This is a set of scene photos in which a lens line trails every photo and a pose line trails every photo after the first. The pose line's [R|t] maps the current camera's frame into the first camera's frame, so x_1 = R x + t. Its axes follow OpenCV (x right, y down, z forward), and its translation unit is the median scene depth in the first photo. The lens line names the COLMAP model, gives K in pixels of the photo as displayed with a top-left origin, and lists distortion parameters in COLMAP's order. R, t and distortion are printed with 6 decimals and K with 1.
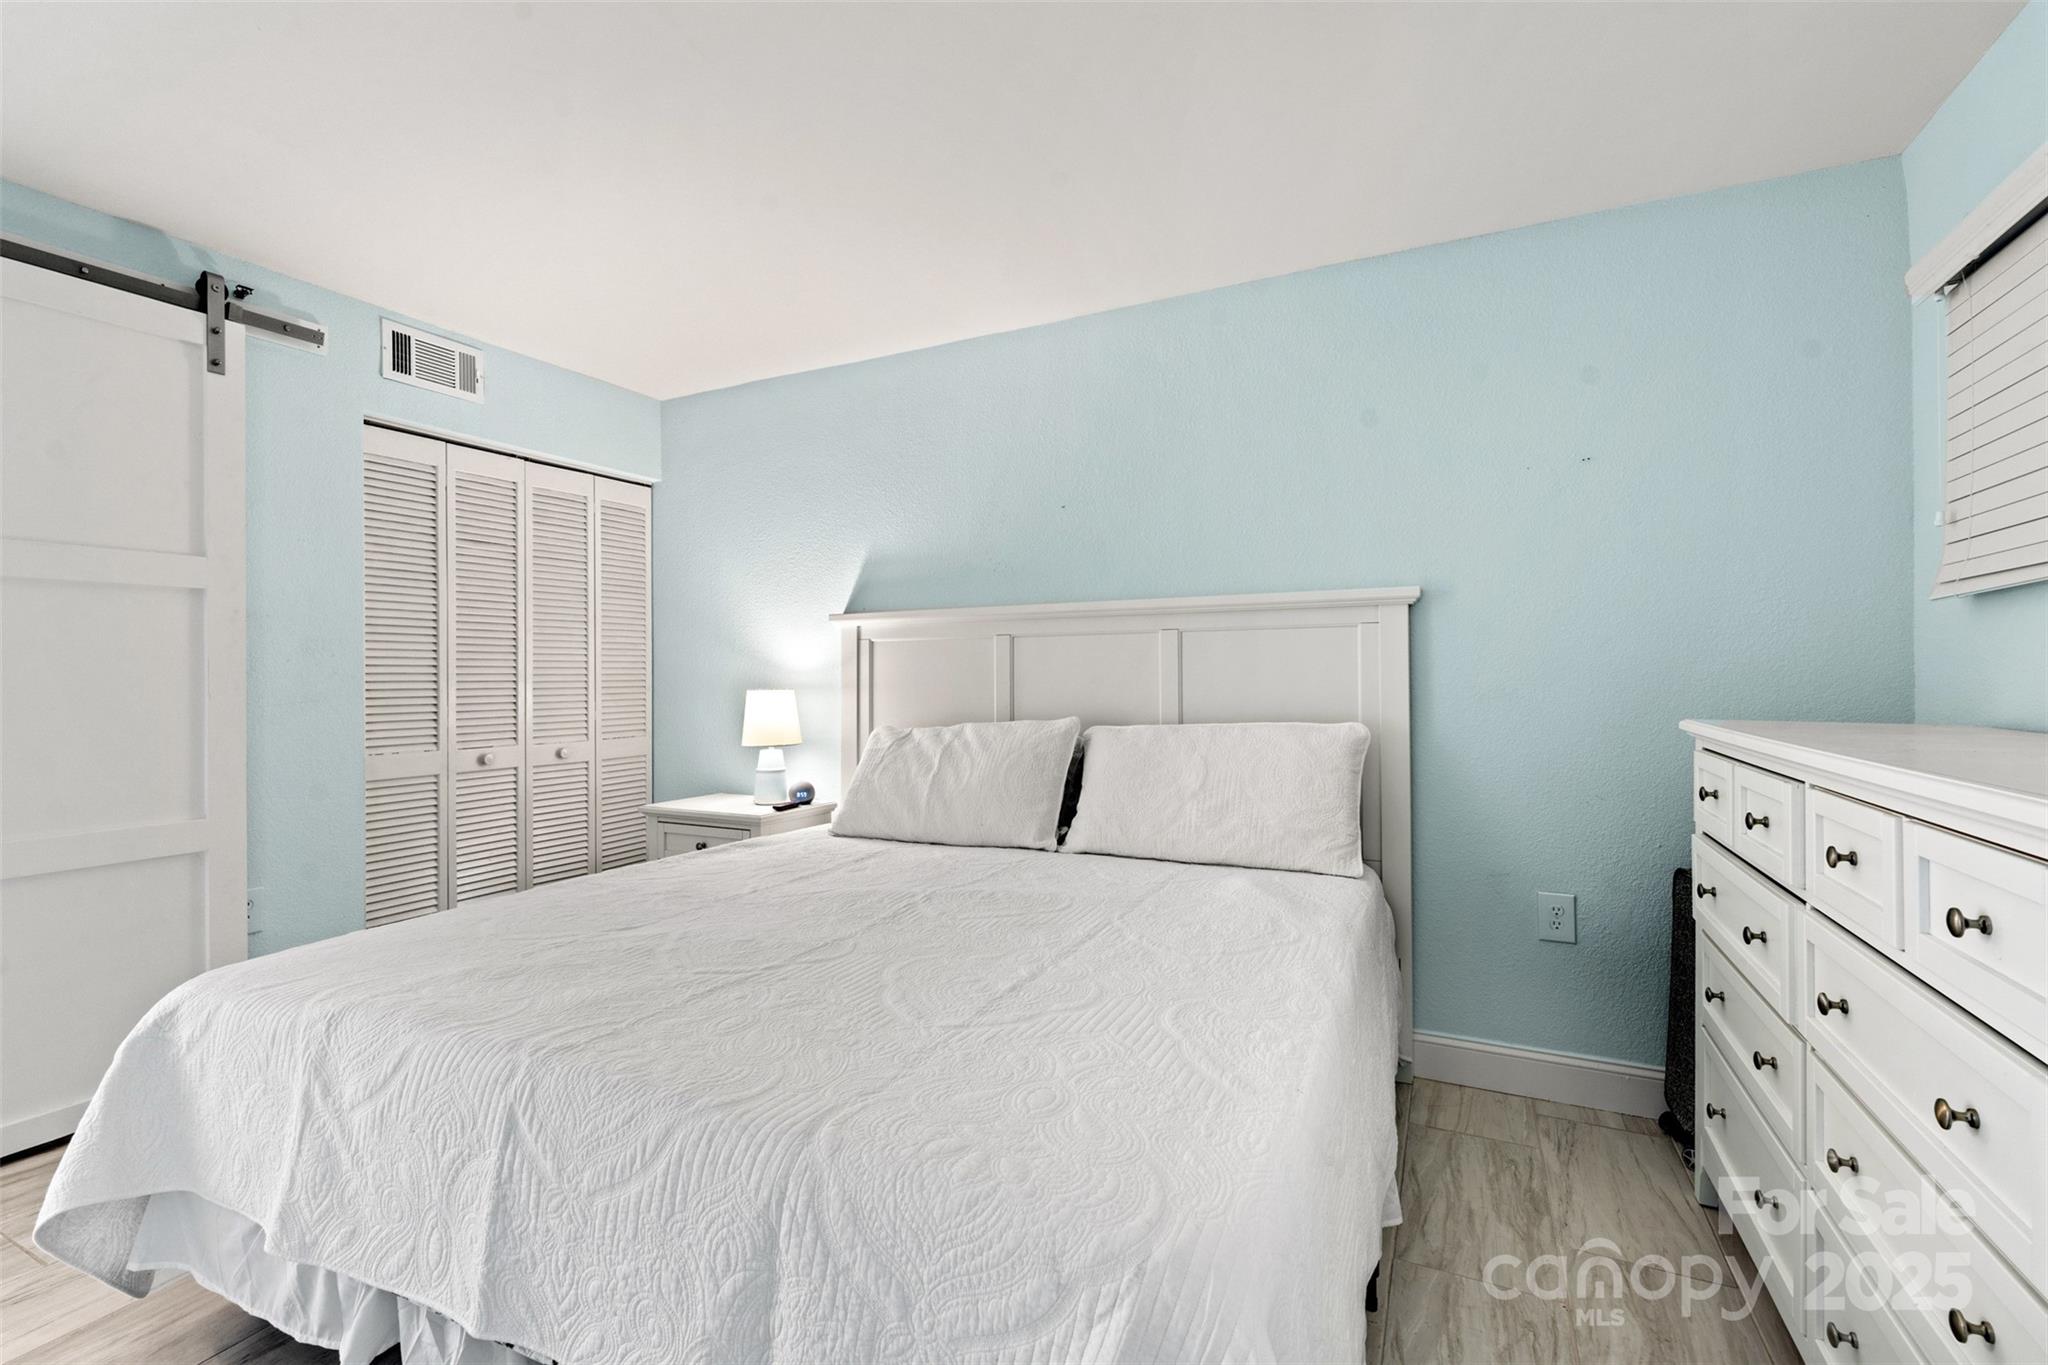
lens RADIAL K [[923.3, 0, 1018.5], [0, 923.3, 678.6], [0, 0, 1]] dist [-0.001340, 0.000141]
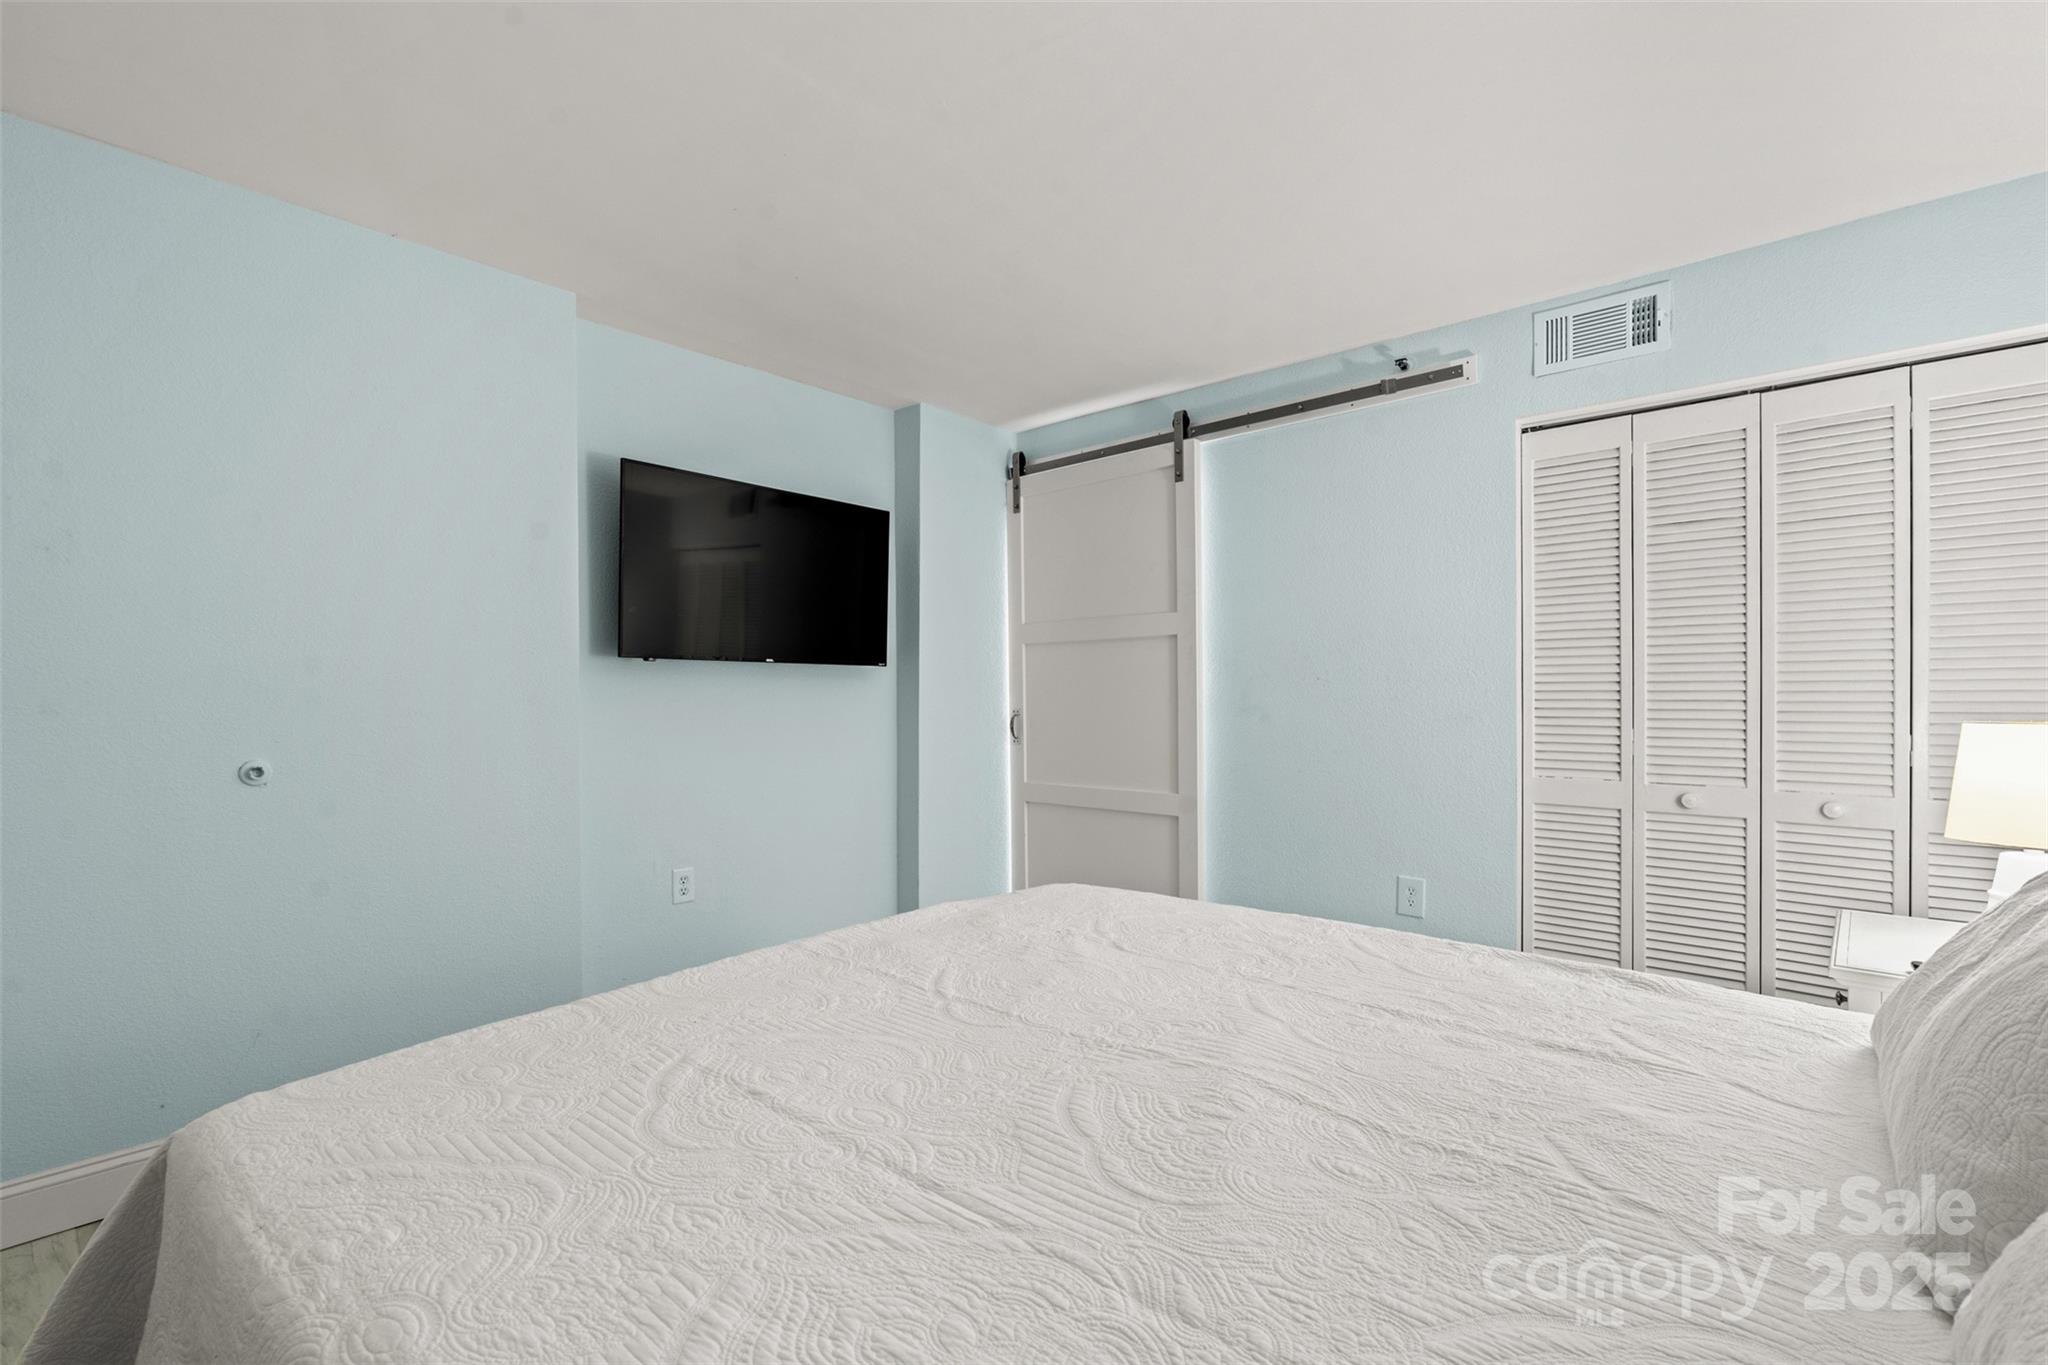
lens RADIAL K [[923.3, 0, 1018.5], [0, 923.3, 678.6], [0, 0, 1]] dist [-0.001340, 0.000141]
pose [[-0.267225, -0.014837, -0.963520, 0.338459], [-0.005486, 0.999889, -0.013876, -0.001446], [0.963618, 0.001578, -0.267277, 0.700527]]
